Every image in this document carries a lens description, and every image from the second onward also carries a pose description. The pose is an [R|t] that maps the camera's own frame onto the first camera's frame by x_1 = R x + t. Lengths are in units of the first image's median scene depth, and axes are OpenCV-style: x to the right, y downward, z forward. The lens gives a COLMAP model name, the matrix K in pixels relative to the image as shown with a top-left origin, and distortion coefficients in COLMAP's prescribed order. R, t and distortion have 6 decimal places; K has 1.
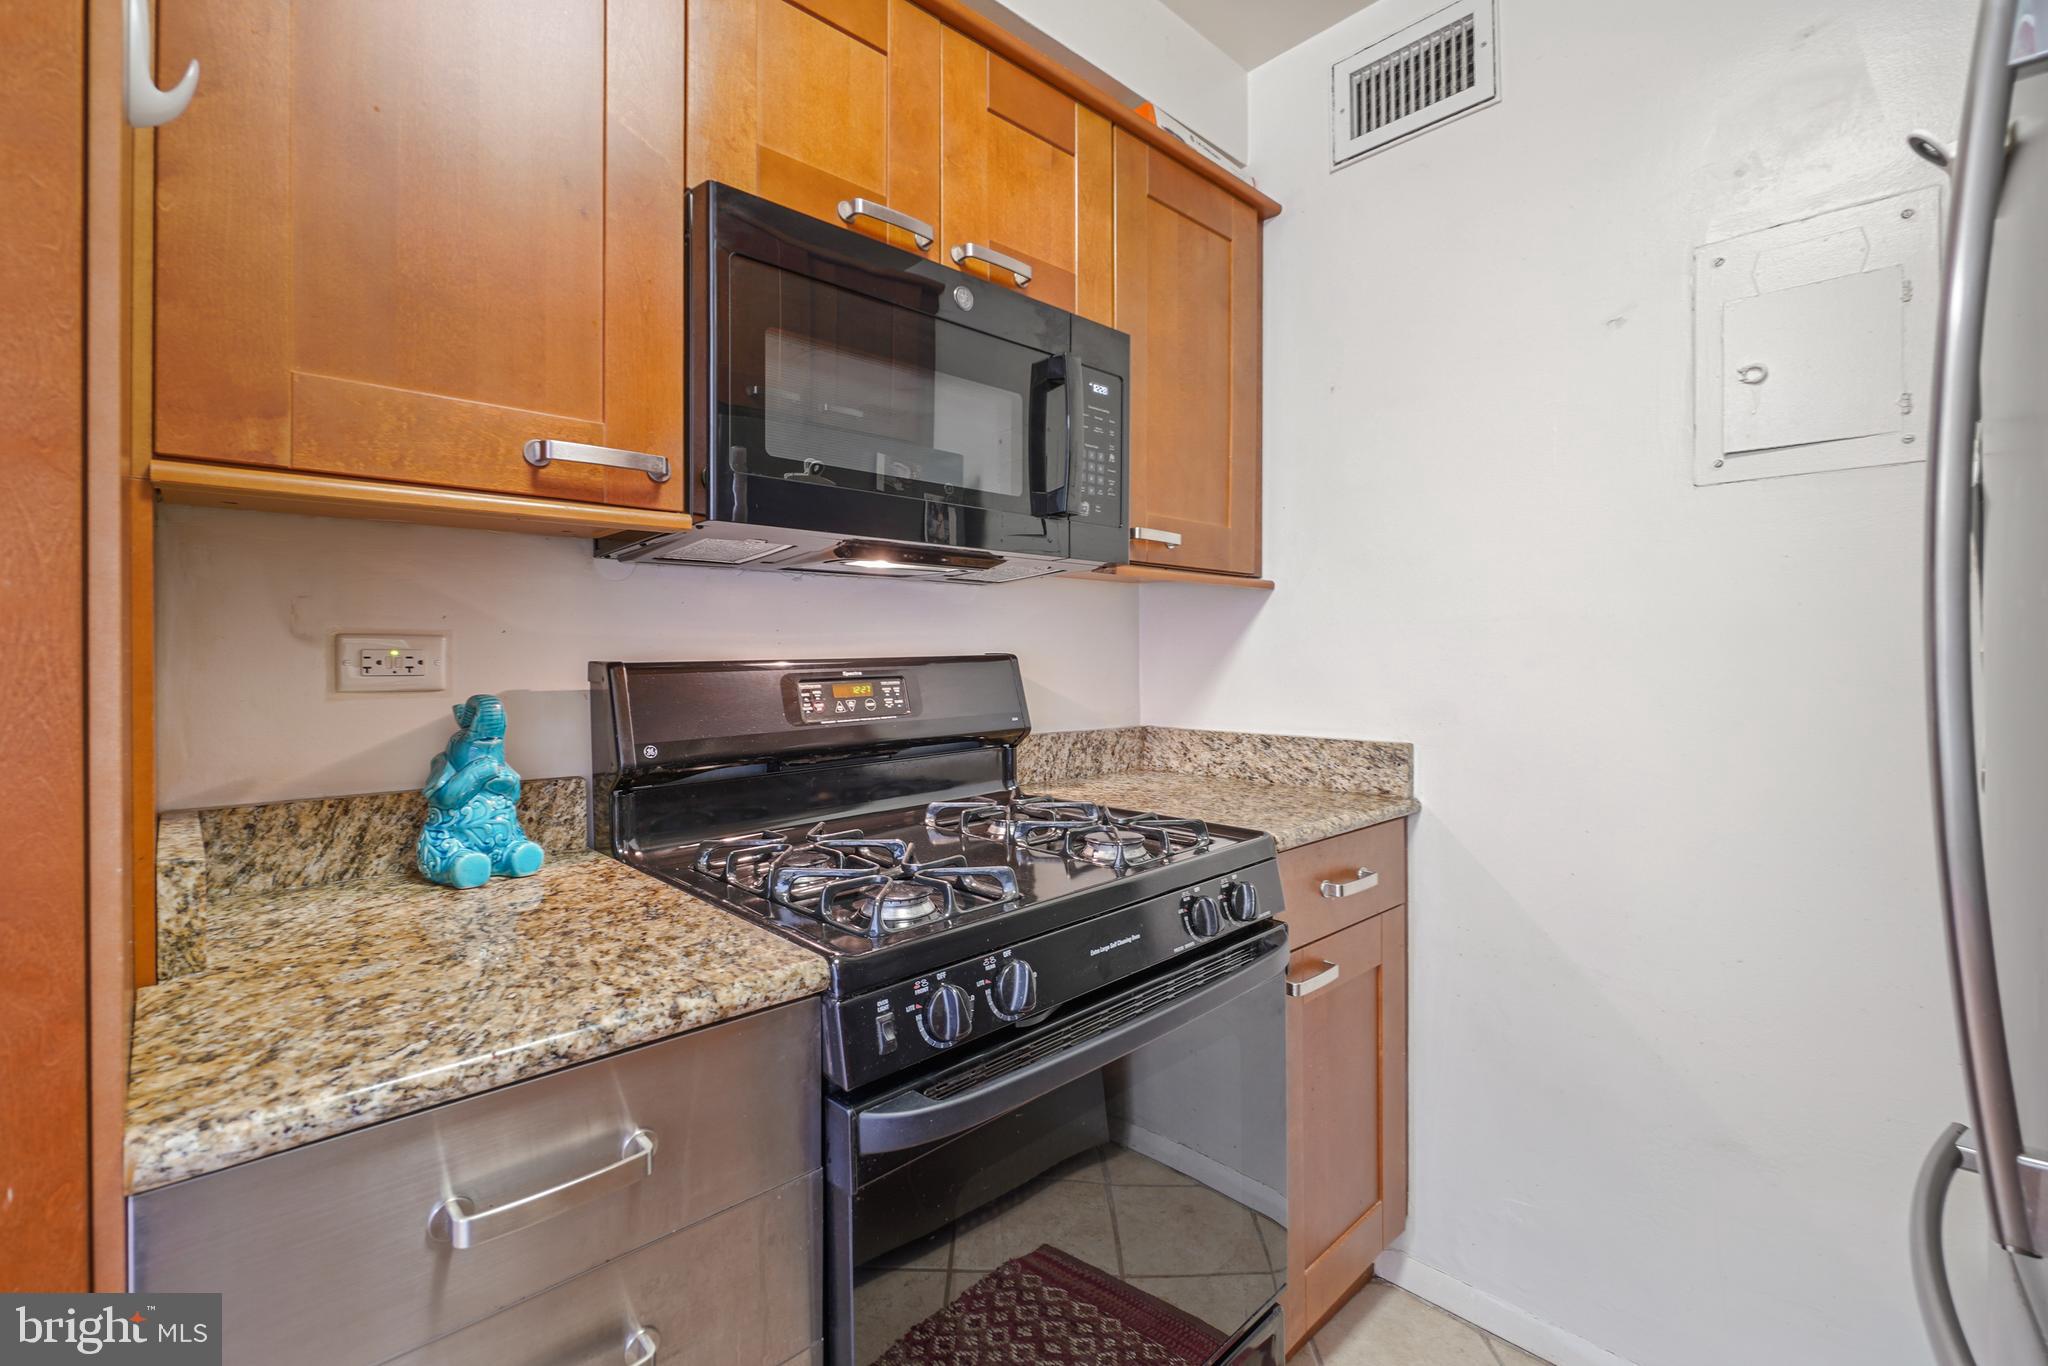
lens RADIAL K [[896.3, 0, 1022.7], [0, 896.3, 666.6], [0, 0, 1]] dist [-0.000854, -0.000090]
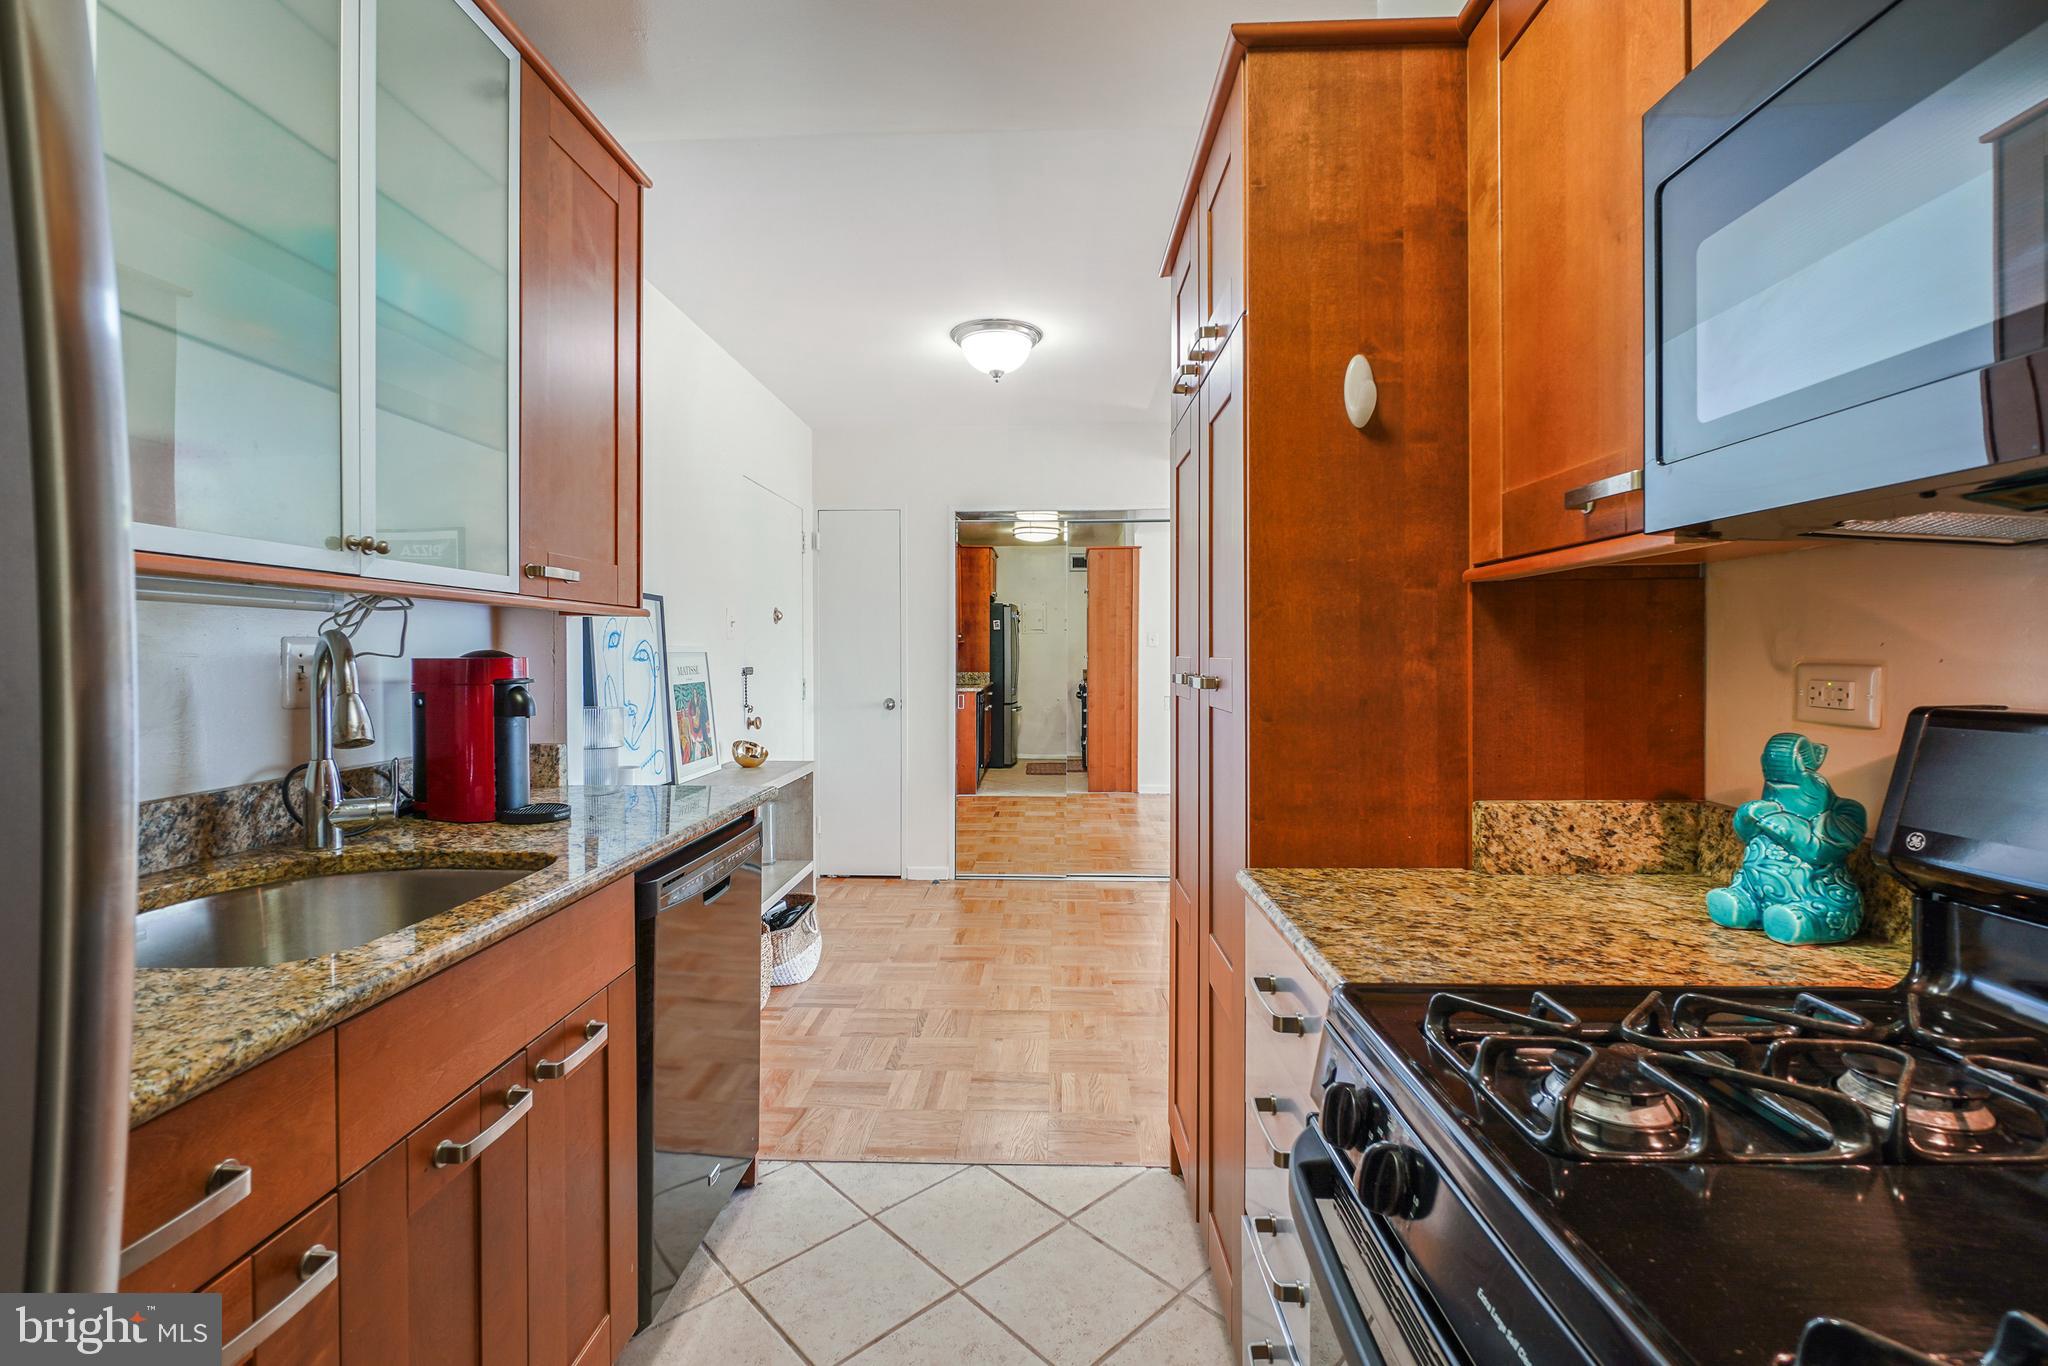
lens RADIAL K [[896.3, 0, 1026.7], [0, 896.3, 666.9], [0, 0, 1]] dist [-0.000854, -0.000090]
pose [[-0.720878, 0.013646, -0.692927, 0.768886], [0.000021, 0.999807, 0.019668, -0.069829], [0.693062, 0.014164, -0.720739, 1.468175]]
